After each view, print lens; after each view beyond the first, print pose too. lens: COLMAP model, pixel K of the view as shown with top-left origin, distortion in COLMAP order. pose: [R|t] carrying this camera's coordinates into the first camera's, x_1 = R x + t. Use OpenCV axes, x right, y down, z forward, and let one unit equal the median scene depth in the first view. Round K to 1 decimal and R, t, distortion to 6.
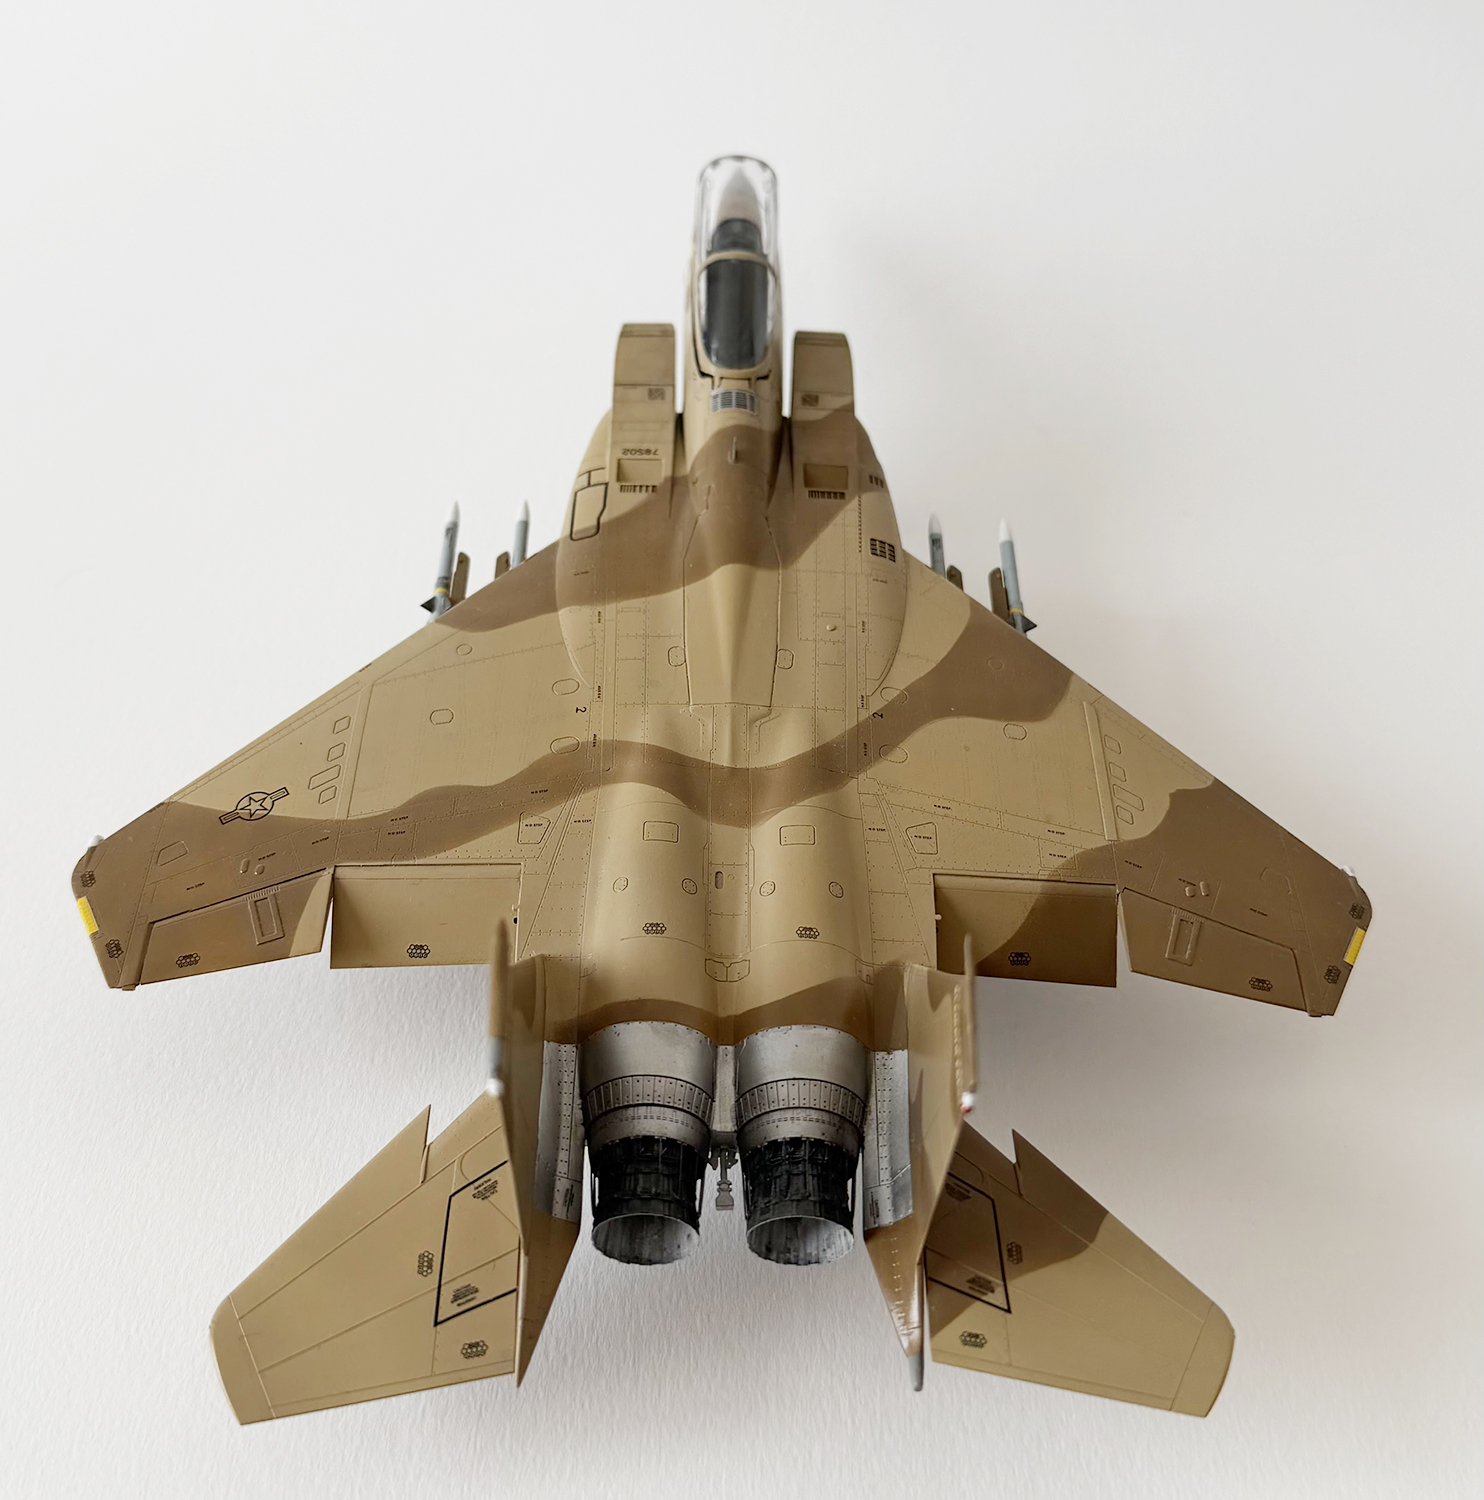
lens RADIAL K [[1406.3, 0, 741.0], [0, 1406.3, 750.1], [0, 0, 1]] dist [0.017460, 0.000000]
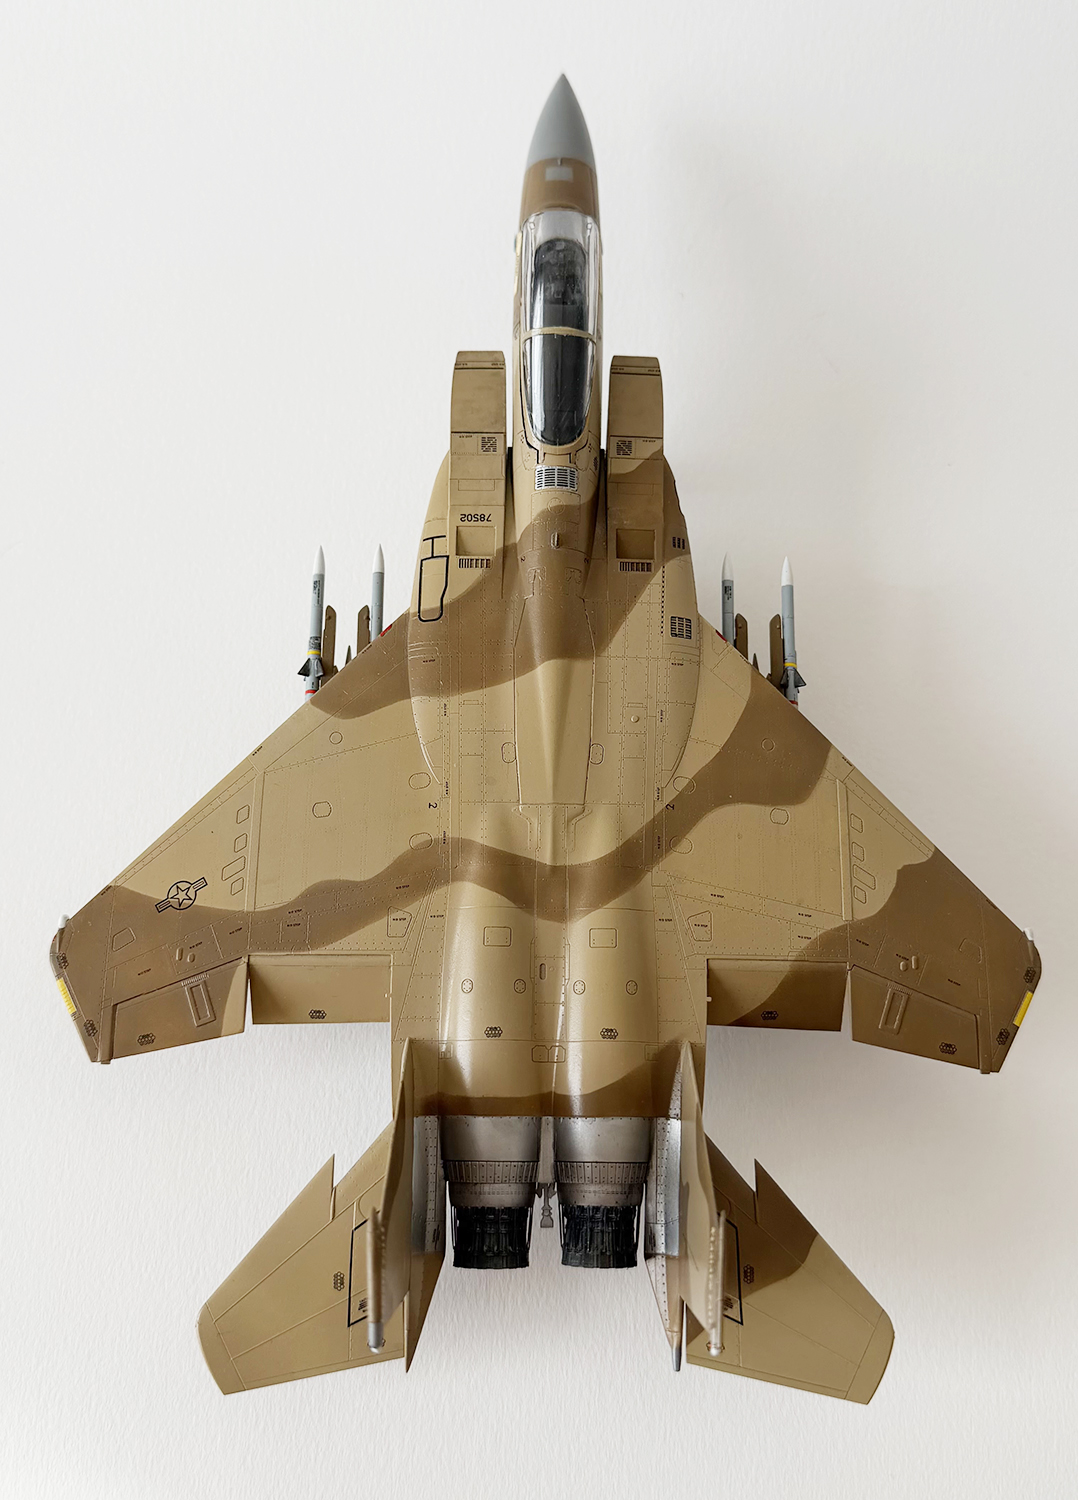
lens RADIAL K [[1095.6, 0, 567.6], [0, 1095.6, 739.5], [0, 0, 1]] dist [0.009425, -0.007448]
pose [[0.999963, 0.001790, -0.008428, 0.015381], [0.001203, 0.939620, 0.342218, -0.447661], [0.008531, -0.342216, 0.939583, 0.114250]]
